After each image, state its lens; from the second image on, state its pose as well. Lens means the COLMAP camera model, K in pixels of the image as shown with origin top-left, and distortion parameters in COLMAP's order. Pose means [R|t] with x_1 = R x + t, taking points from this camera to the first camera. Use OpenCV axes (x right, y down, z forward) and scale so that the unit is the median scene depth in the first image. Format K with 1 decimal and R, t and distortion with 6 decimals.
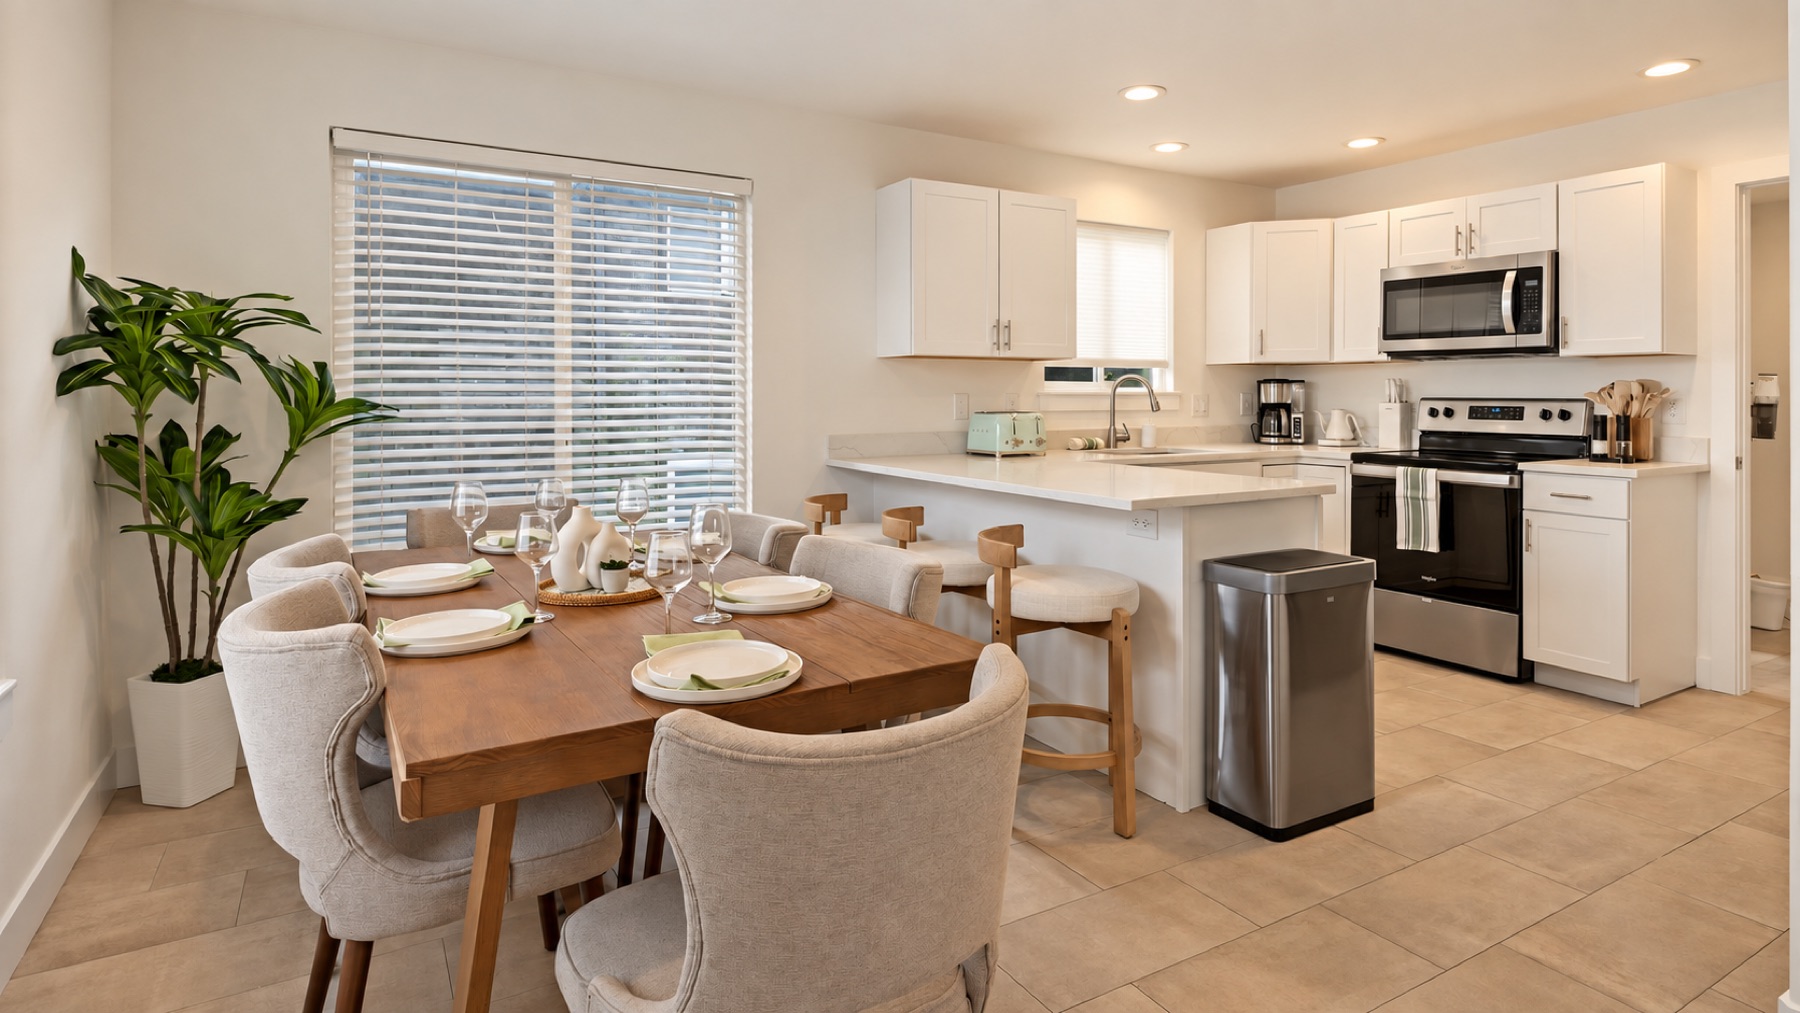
lens RADIAL K [[950.5, 0, 901.9], [0, 950.5, 392.3], [0, 0, 1]] dist [0.003865, 0.000922]
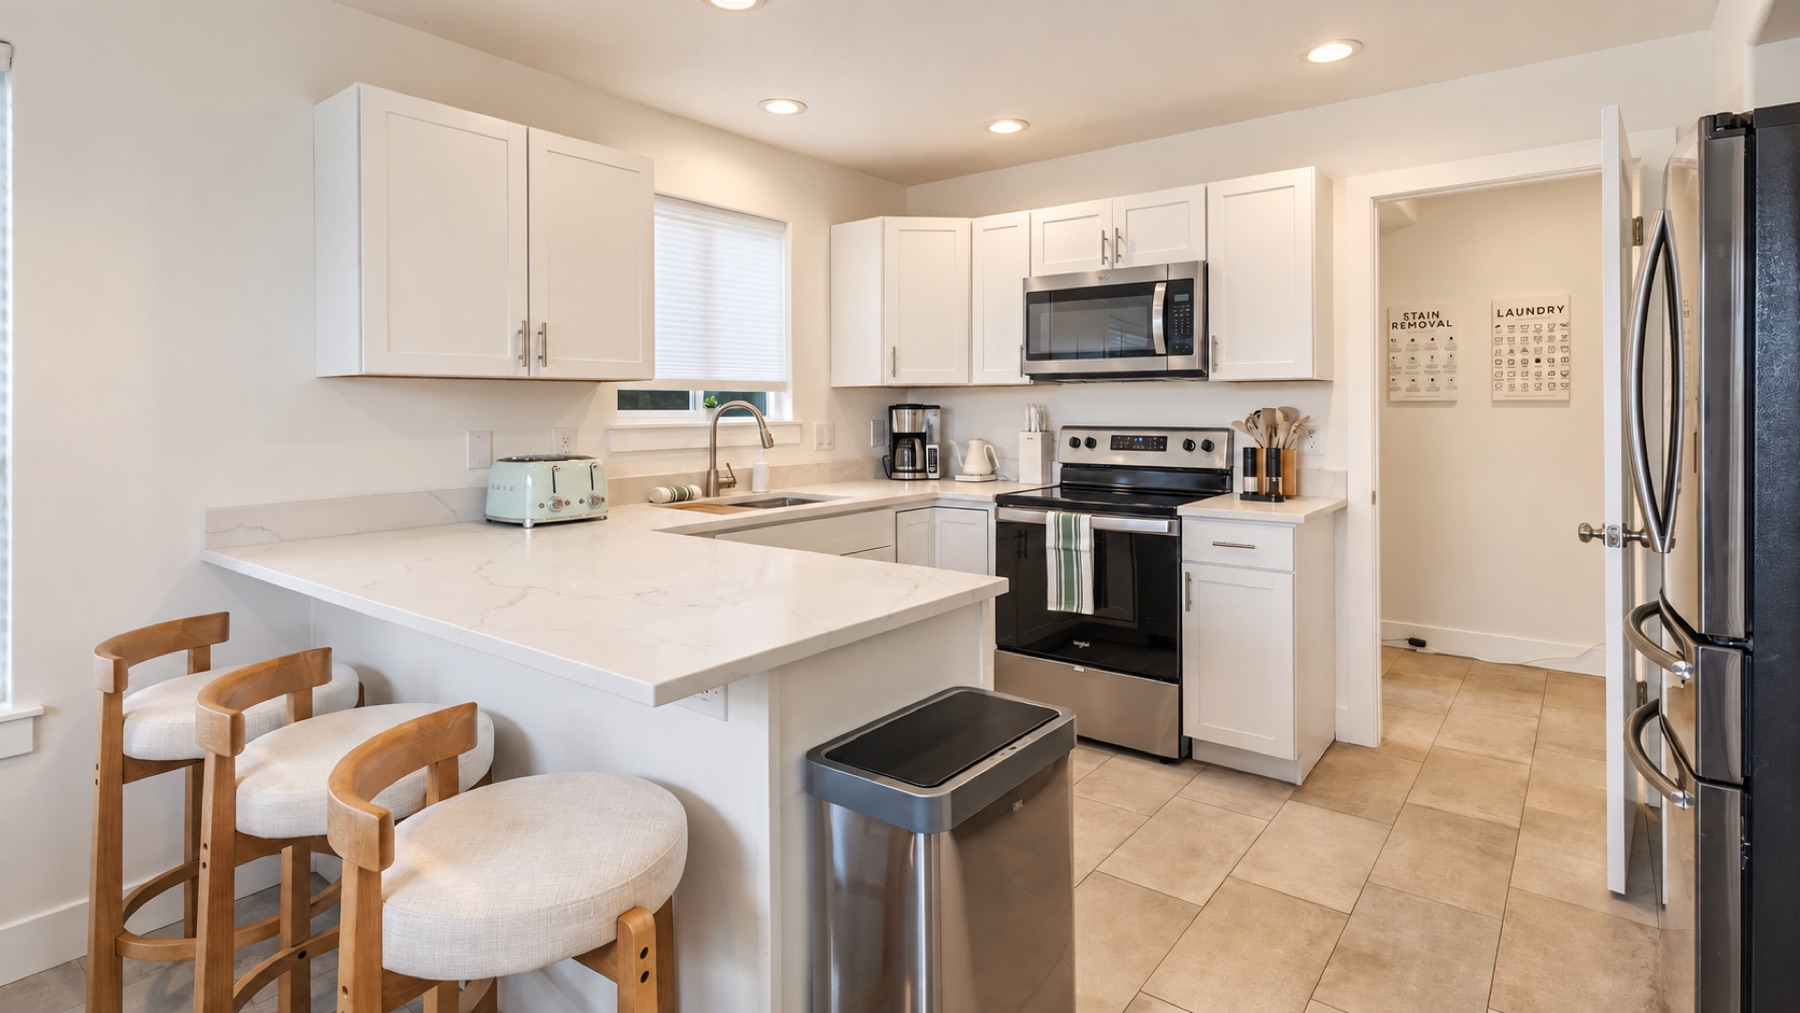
lens RADIAL K [[886.5, 0, 904.9], [0, 886.5, 400.6], [0, 0, 1]] dist [0.001787, 0.000084]
pose [[0.928474, -0.002754, 0.371388, 0.113543], [0.005167, 0.999972, -0.005503, -0.015545], [-0.371363, 0.007029, 0.928461, 0.317289]]
